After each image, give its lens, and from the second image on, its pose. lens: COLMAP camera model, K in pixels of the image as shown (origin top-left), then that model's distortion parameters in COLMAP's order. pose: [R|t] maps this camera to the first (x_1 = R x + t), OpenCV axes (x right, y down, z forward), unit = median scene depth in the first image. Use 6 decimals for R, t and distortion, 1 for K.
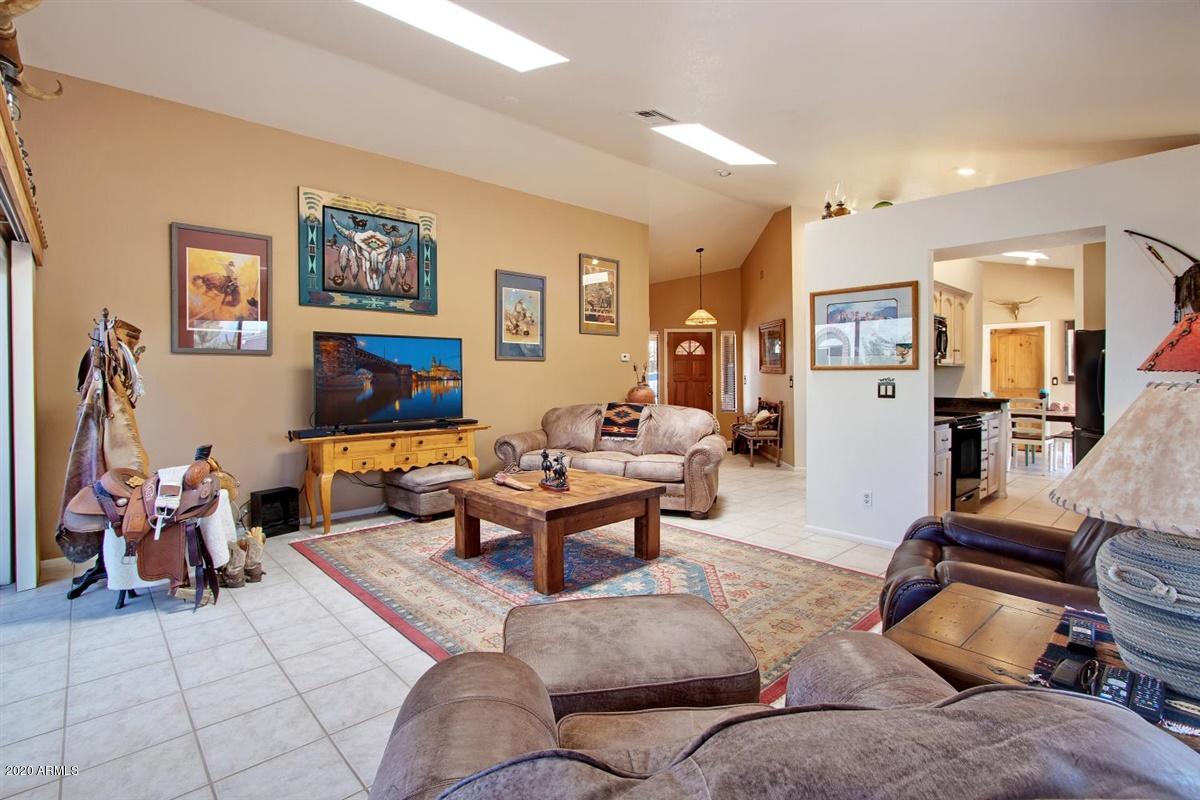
lens RADIAL K [[561.9, 0, 581.8], [0, 561.9, 380.5], [0, 0, 1]] dist [-0.015309, -0.000166]
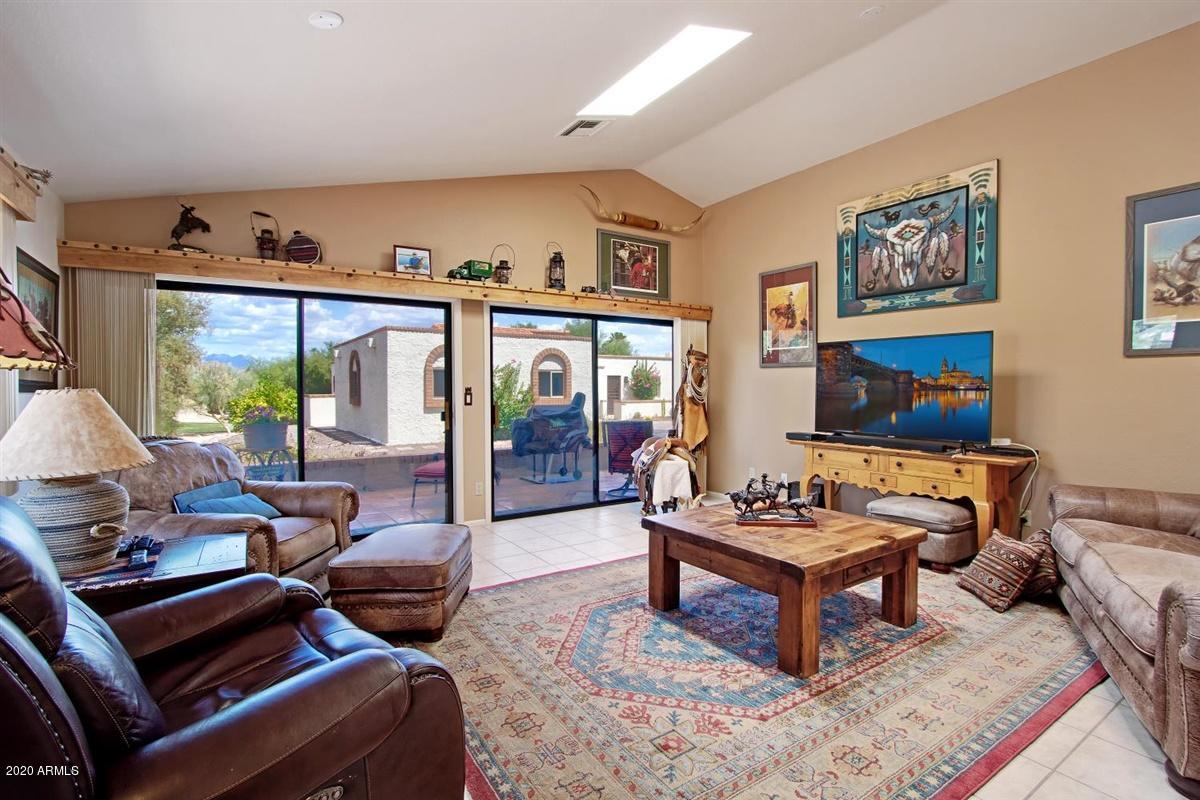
lens RADIAL K [[560.3, 0, 586.6], [0, 560.3, 395.7], [0, 0, 1]] dist [-0.014579, -0.000123]
pose [[-0.160538, 0.024024, -0.986737, 0.598343], [-0.003586, 0.999683, 0.024923, -0.010202], [0.987023, 0.007539, -0.160401, 0.667313]]
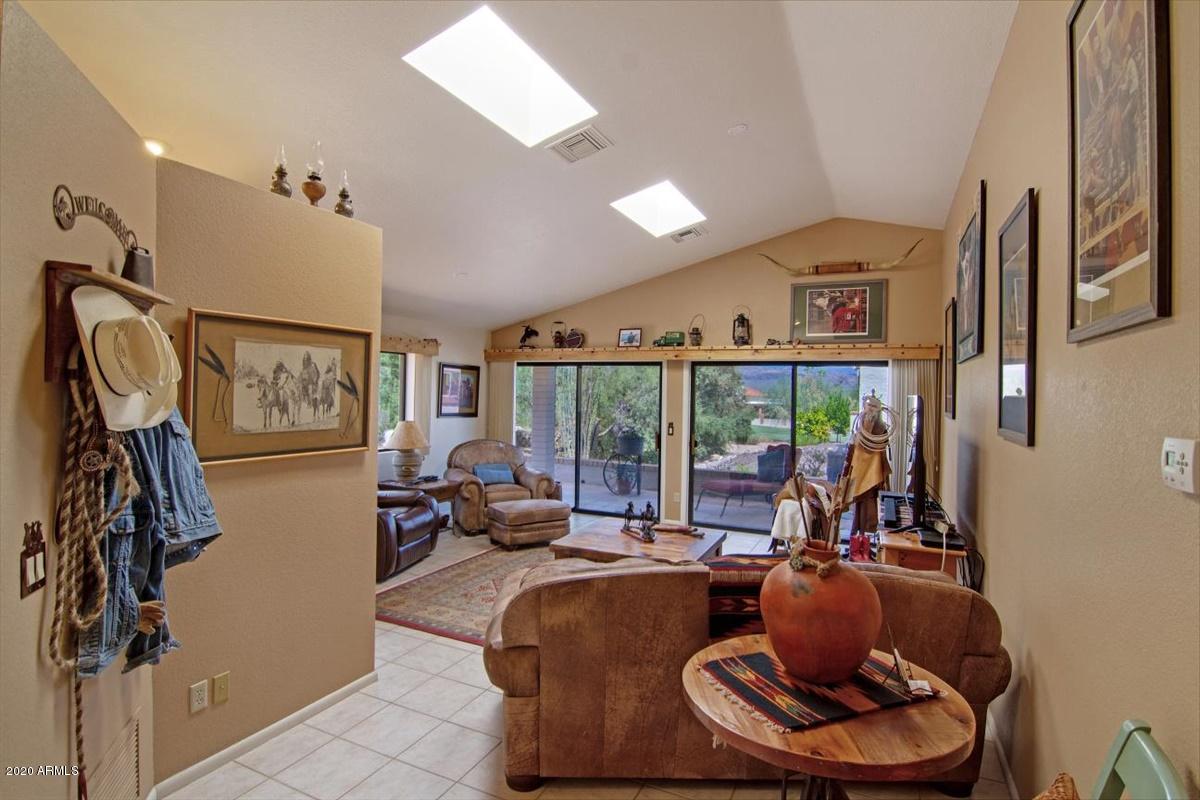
lens RADIAL K [[605.2, 0, 585.8], [0, 605.2, 394.8], [0, 0, 1]] dist [-0.000998, -0.000561]
pose [[-0.927854, -0.008515, -0.372846, 0.395418], [-0.015409, 0.999761, 0.015514, -0.087592], [0.372625, 0.020139, -0.927763, 1.603155]]
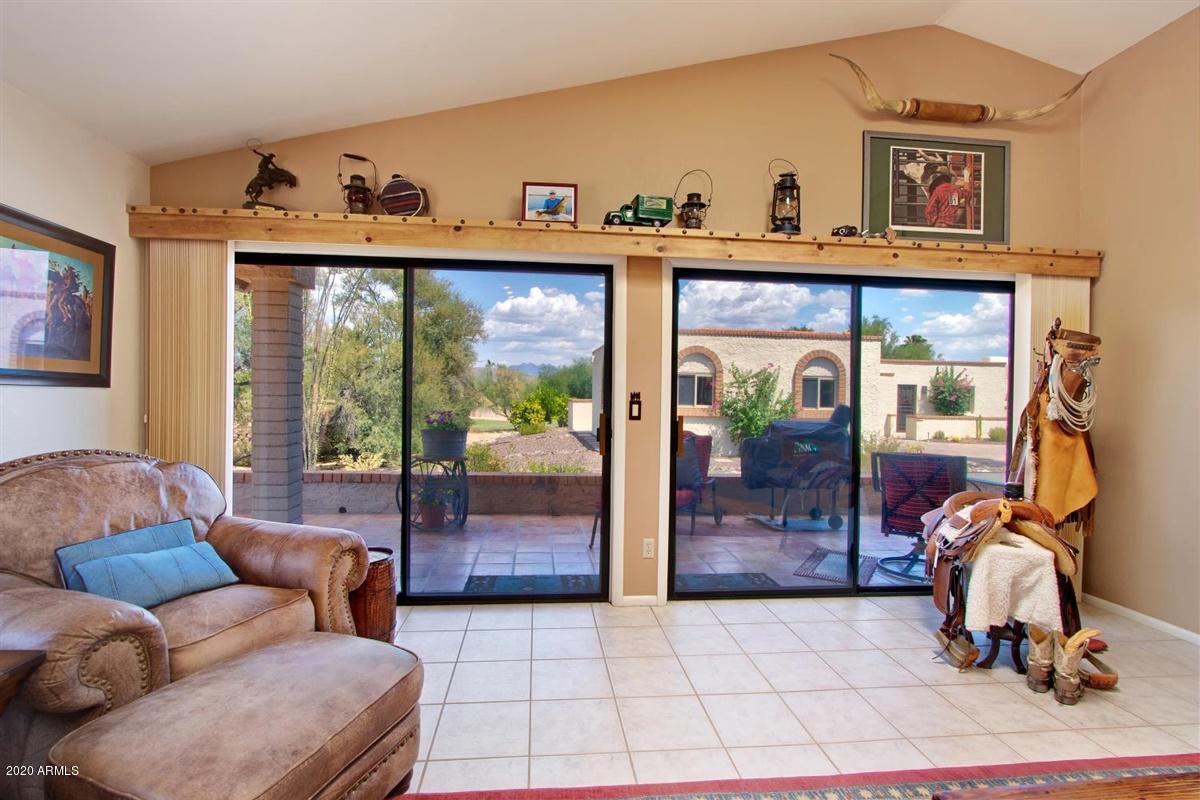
lens RADIAL K [[560.3, 0, 586.6], [0, 560.3, 395.7], [0, 0, 1]] dist [-0.014579, -0.000123]
pose [[-0.594897, 0.001393, -0.803801, 0.205516], [-0.019208, 0.999688, 0.015948, -0.004874], [0.803572, 0.024927, -0.594685, 0.642818]]
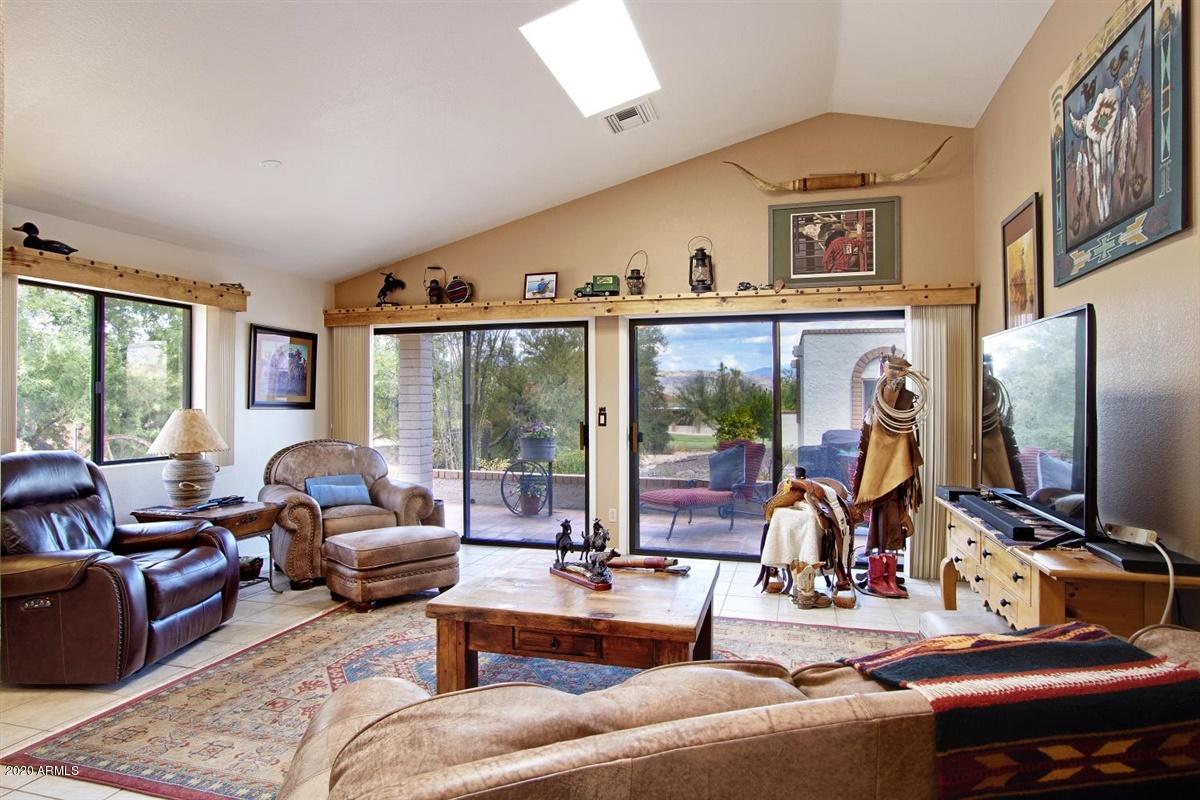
lens RADIAL K [[699.3, 0, 583.4], [0, 699.3, 400.6], [0, 0, 1]] dist [-0.019592, 0.002366]
pose [[-0.855191, 0.007003, -0.518266, 0.293167], [0.002428, 0.999952, 0.009505, -0.022366], [0.518308, 0.006870, -0.855166, 1.307505]]
